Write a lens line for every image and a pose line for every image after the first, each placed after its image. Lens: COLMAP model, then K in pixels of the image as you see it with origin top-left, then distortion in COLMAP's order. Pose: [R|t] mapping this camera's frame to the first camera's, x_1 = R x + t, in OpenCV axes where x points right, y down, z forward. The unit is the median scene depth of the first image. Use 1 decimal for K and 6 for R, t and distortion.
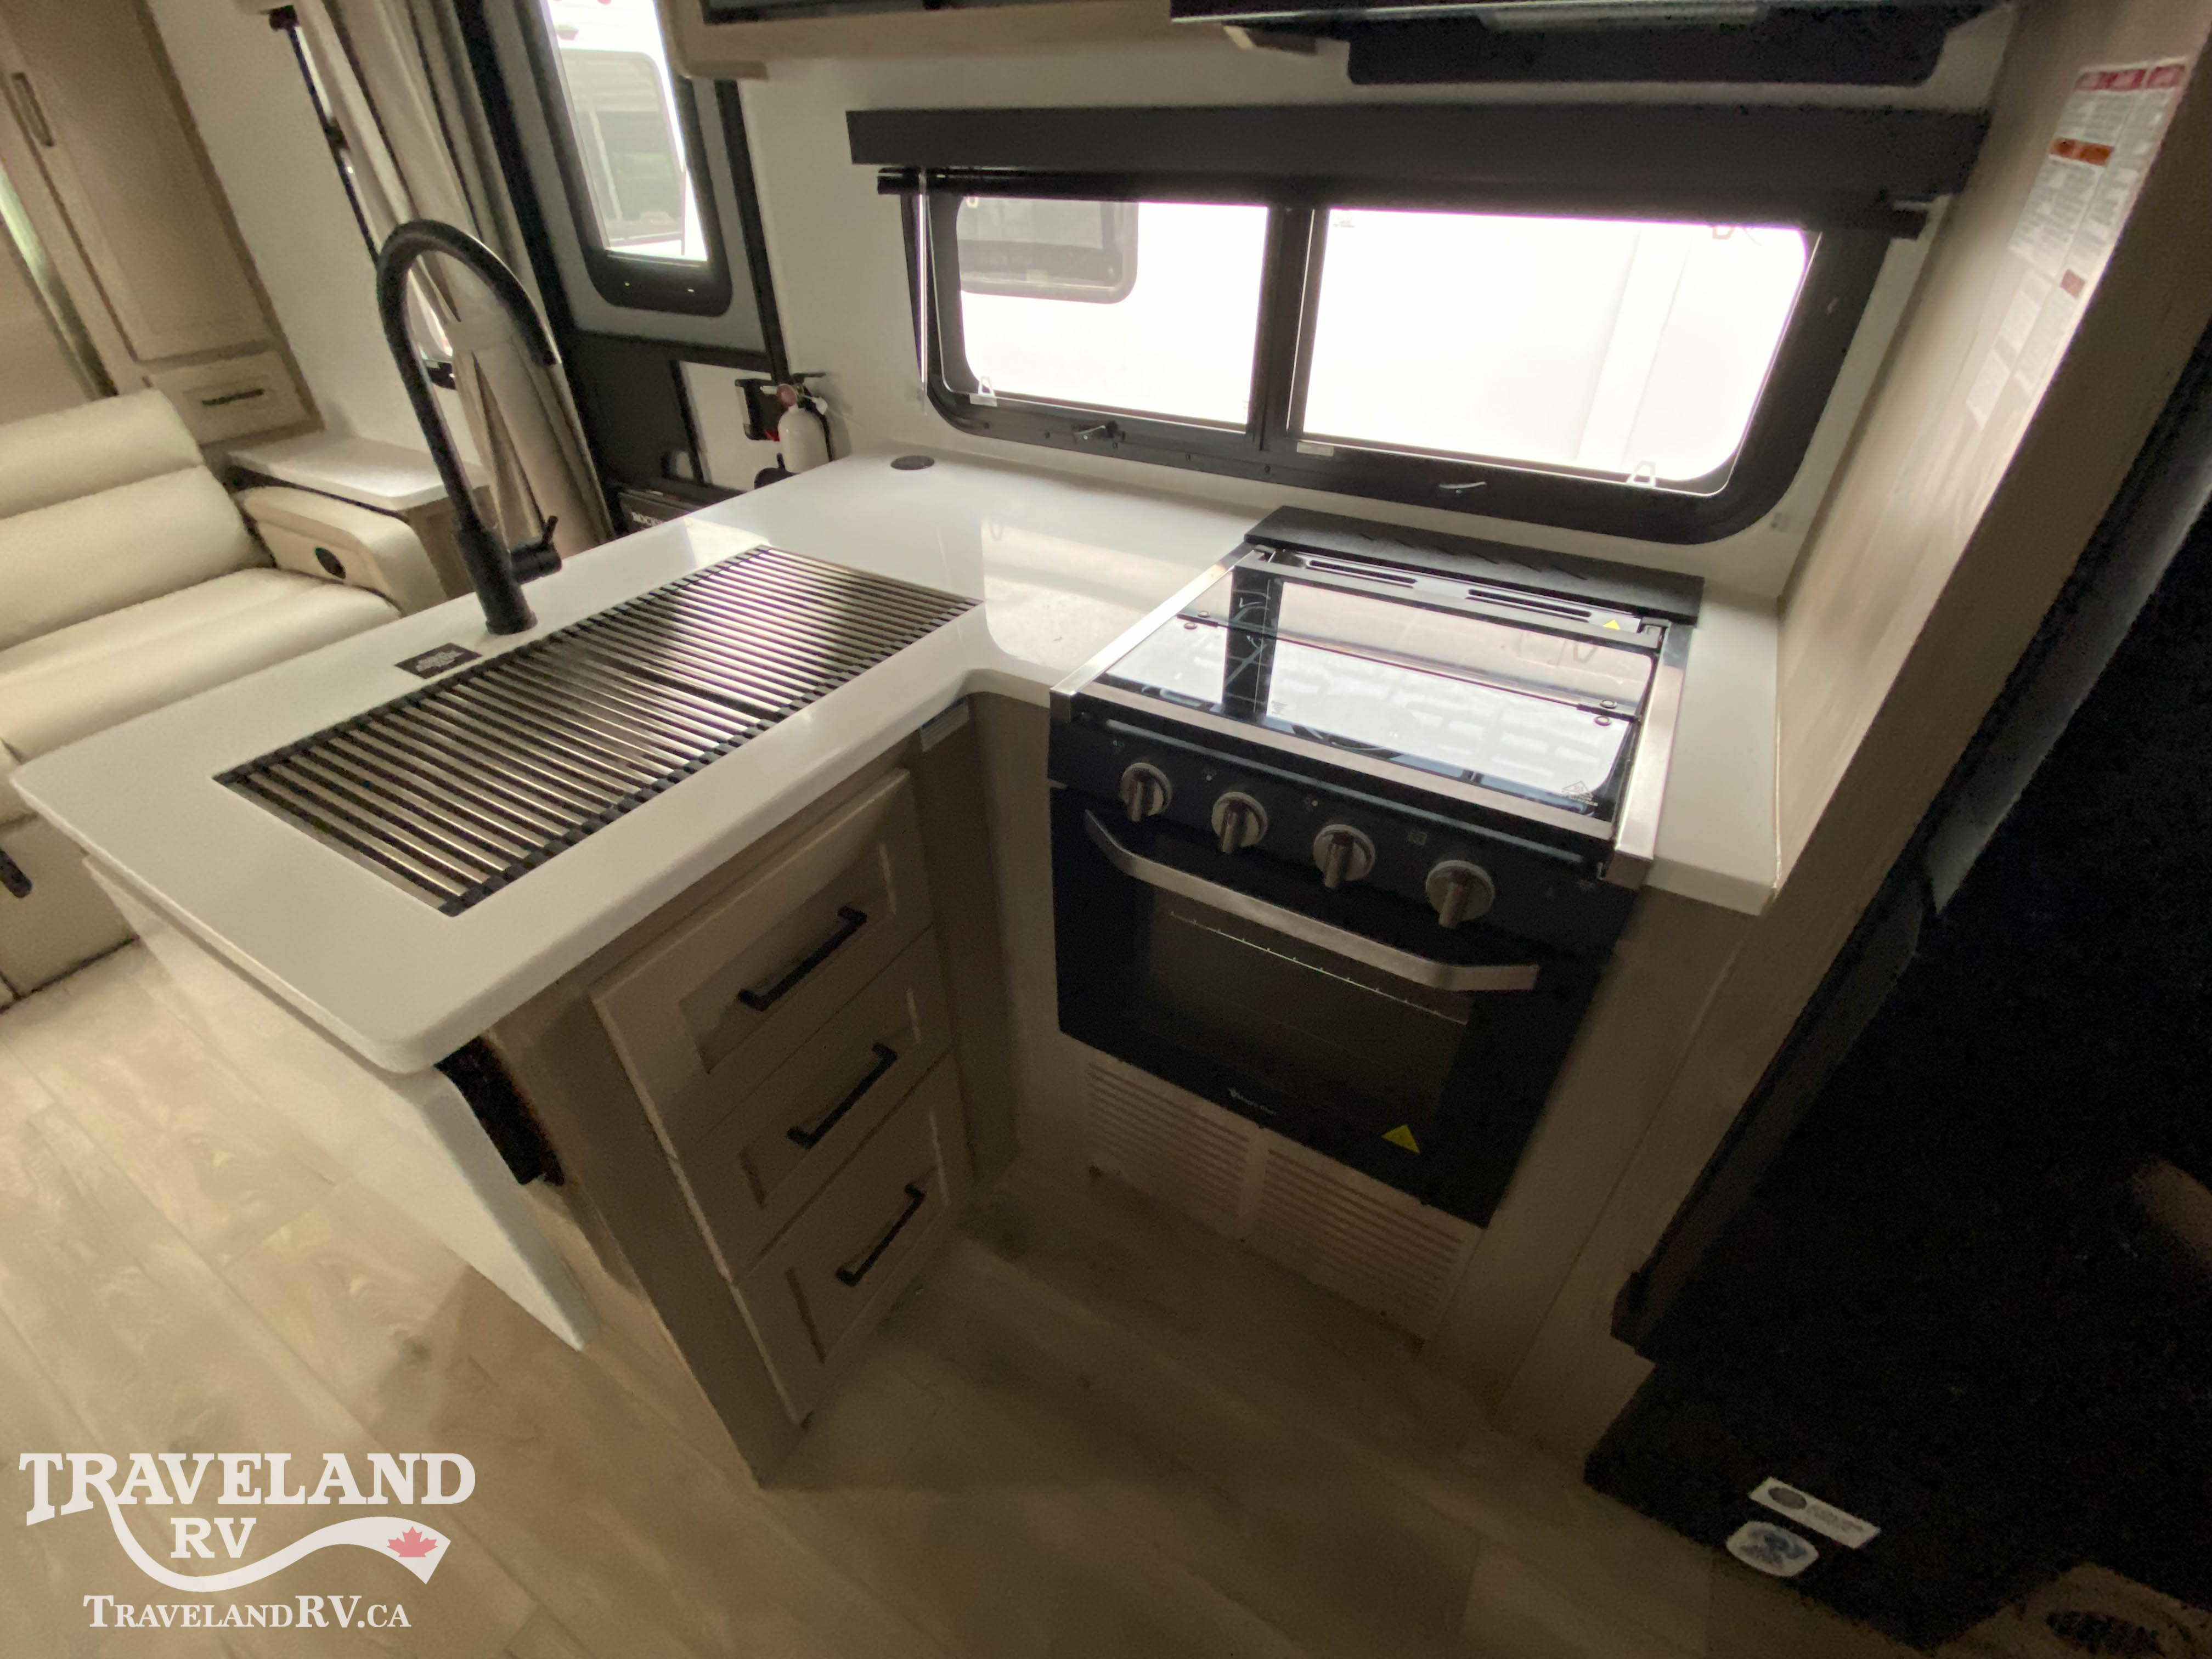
lens RADIAL K [[943.0, 0, 1075.4], [0, 943.0, 833.2], [0, 0, 1]] dist [0.009071, -0.014279]
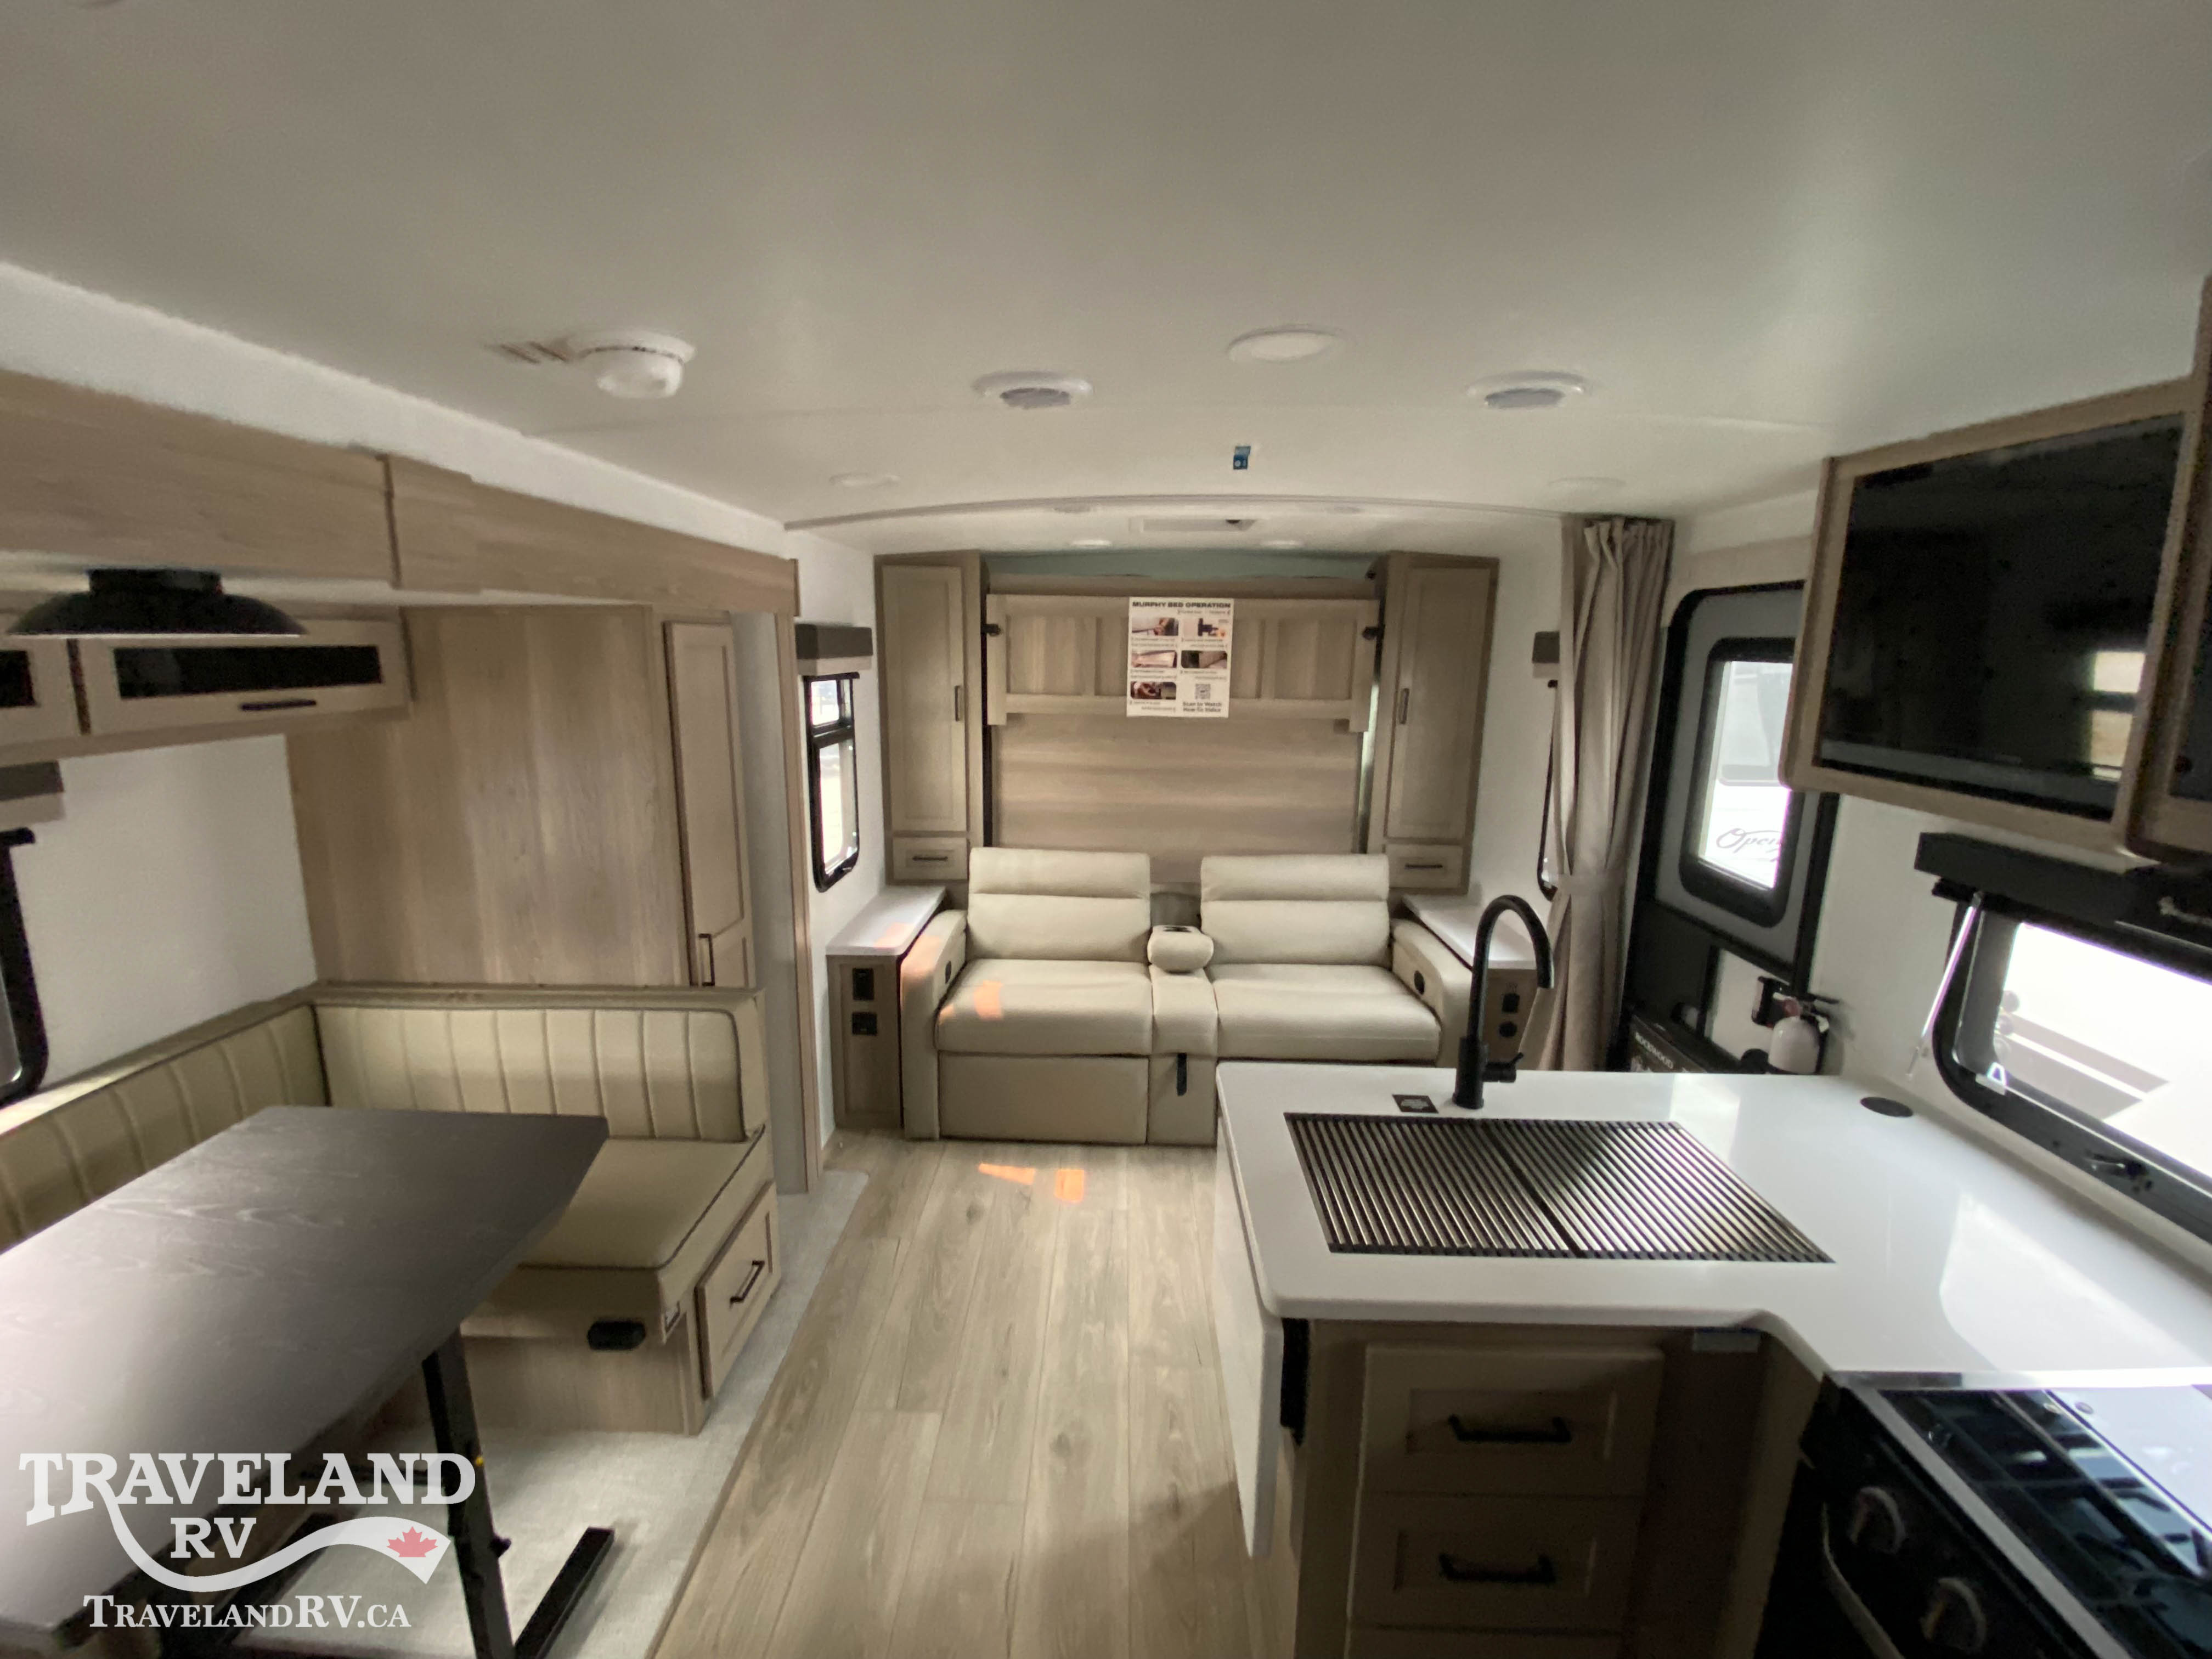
lens RADIAL K [[943.0, 0, 1113.2], [0, 943.0, 828.5], [0, 0, 1]] dist [0.009071, -0.014279]
pose [[0.500456, 0.188839, -0.844916, 0.243362], [-0.537218, 0.833048, -0.132016, -0.059327], [0.678926, 0.519972, 0.518351, -0.308473]]
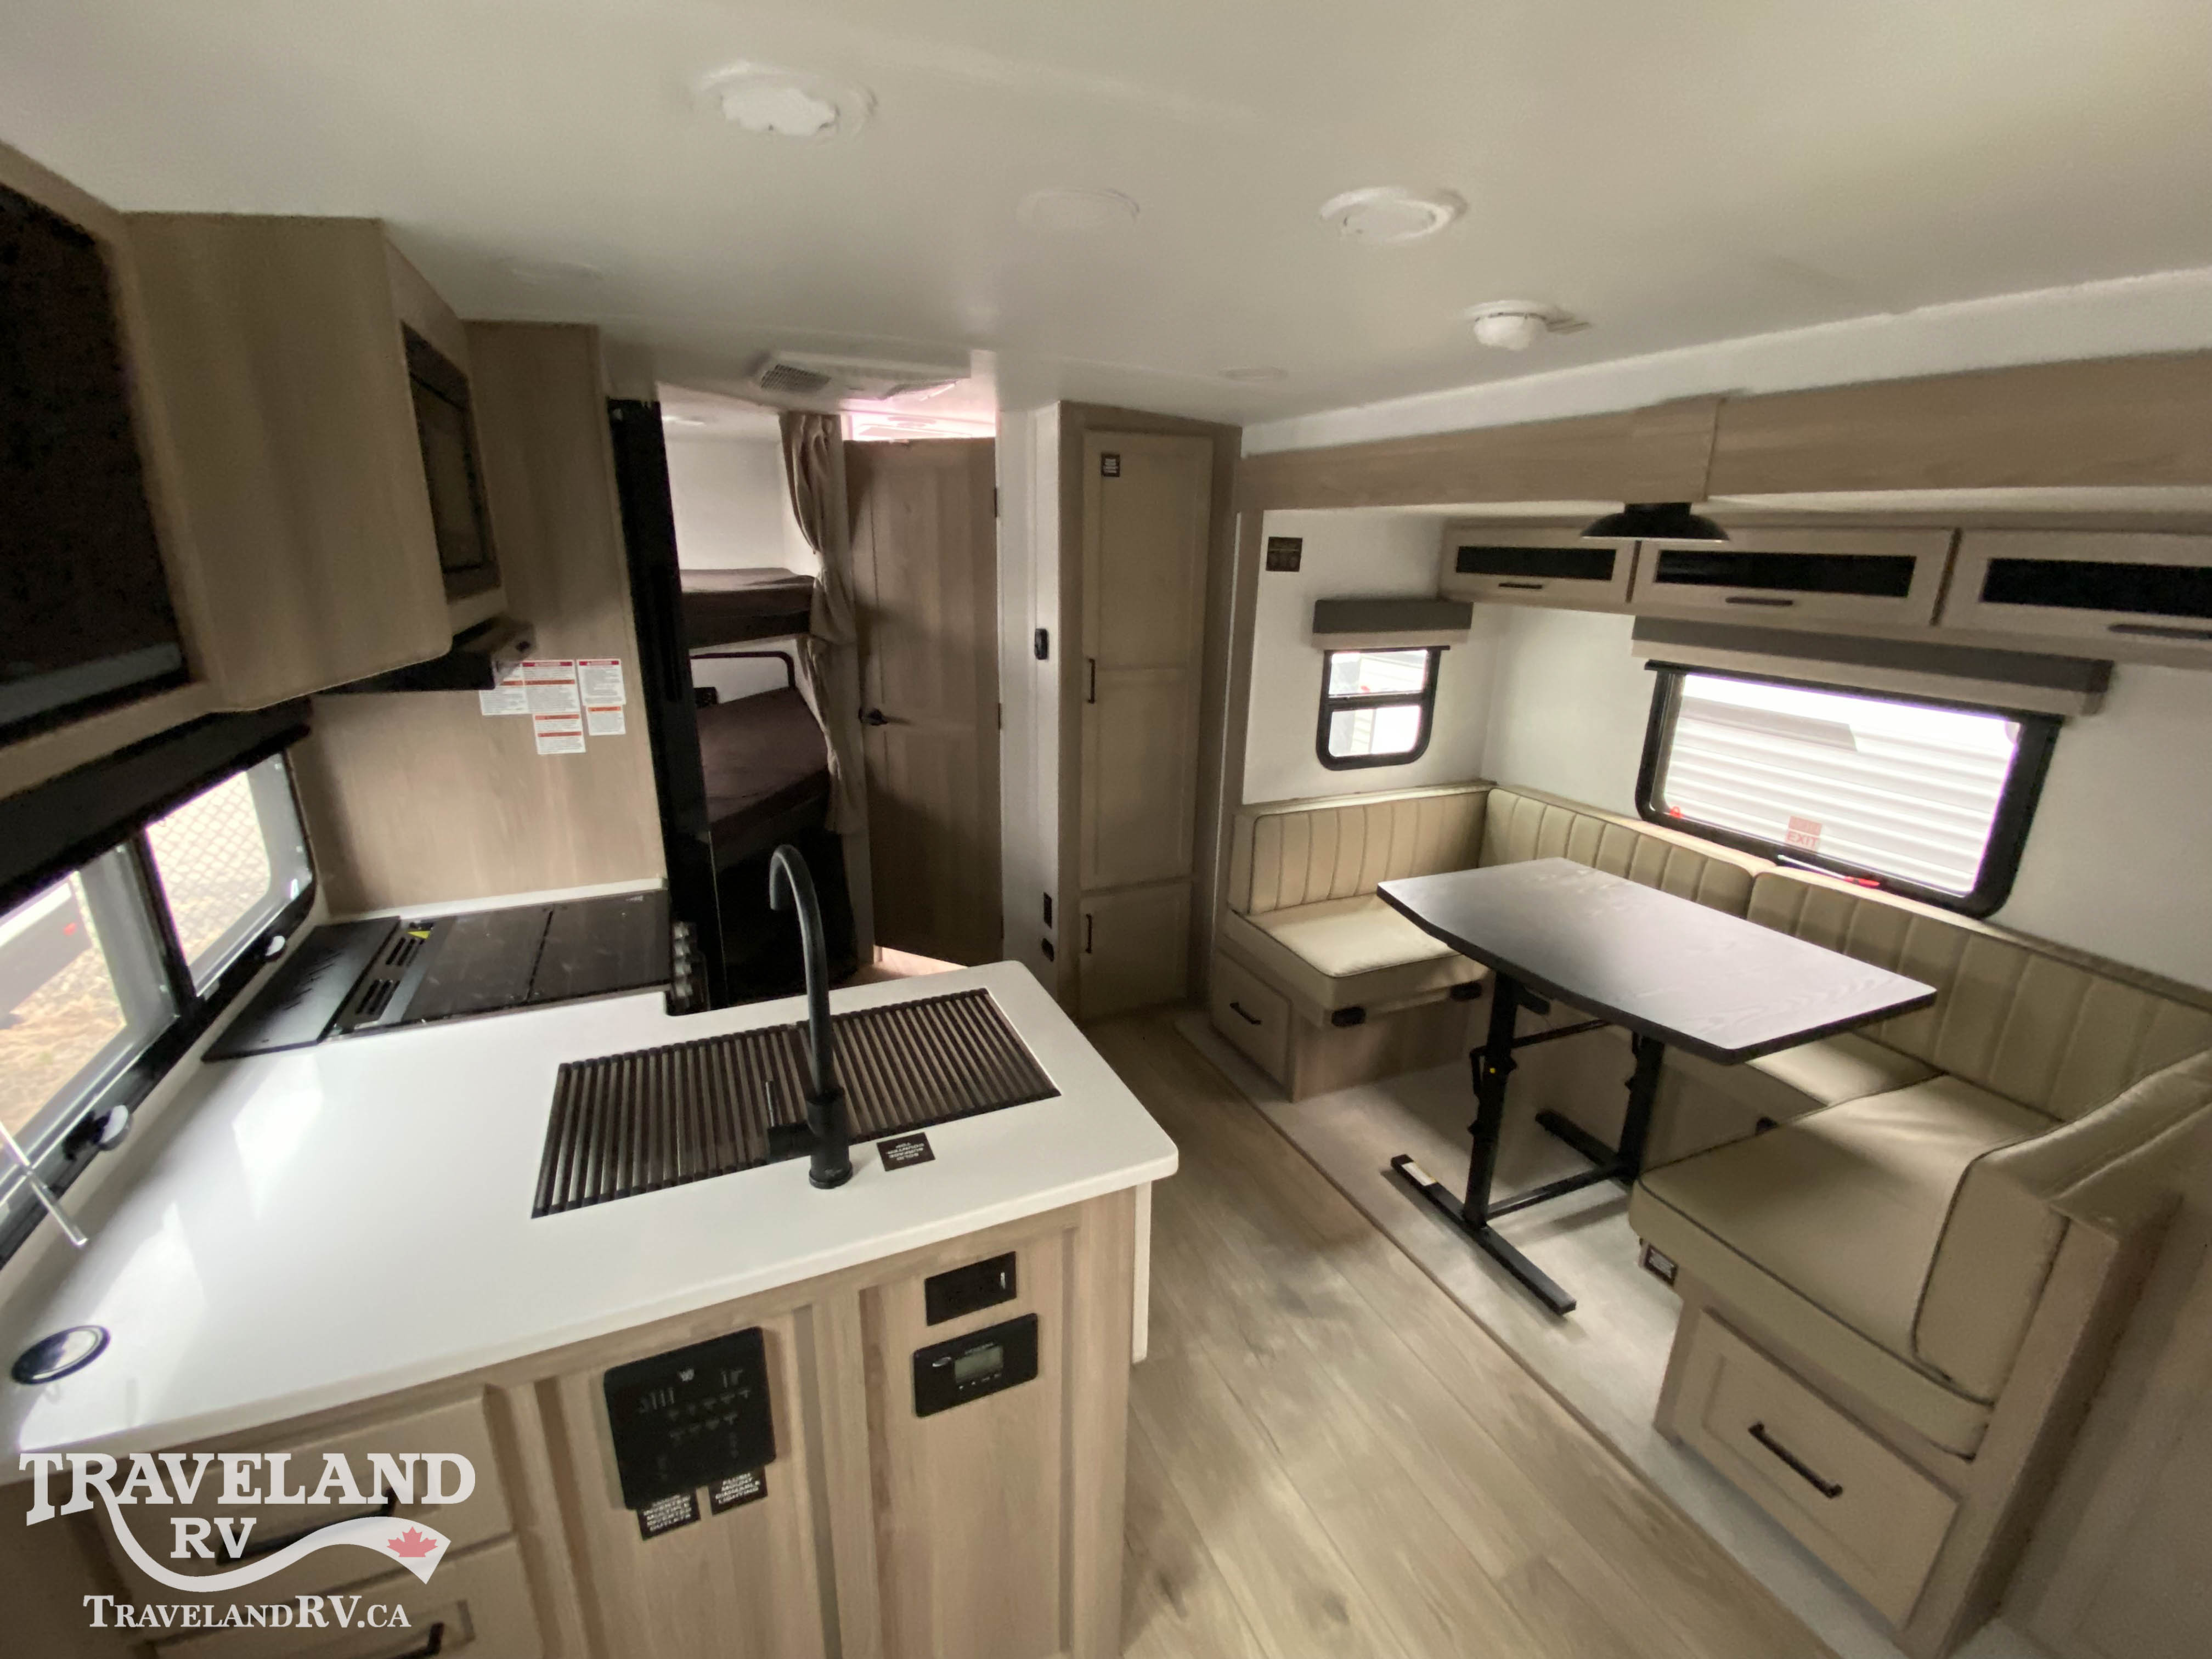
lens RADIAL K [[943.0, 0, 1088.1], [0, 943.0, 827.4], [0, 0, 1]] dist [0.009071, -0.014279]
pose [[-0.812258, -0.170649, 0.557778, -1.023188], [0.346675, 0.627798, 0.696912, -0.838391], [-0.469099, 0.759440, -0.450774, 0.782705]]
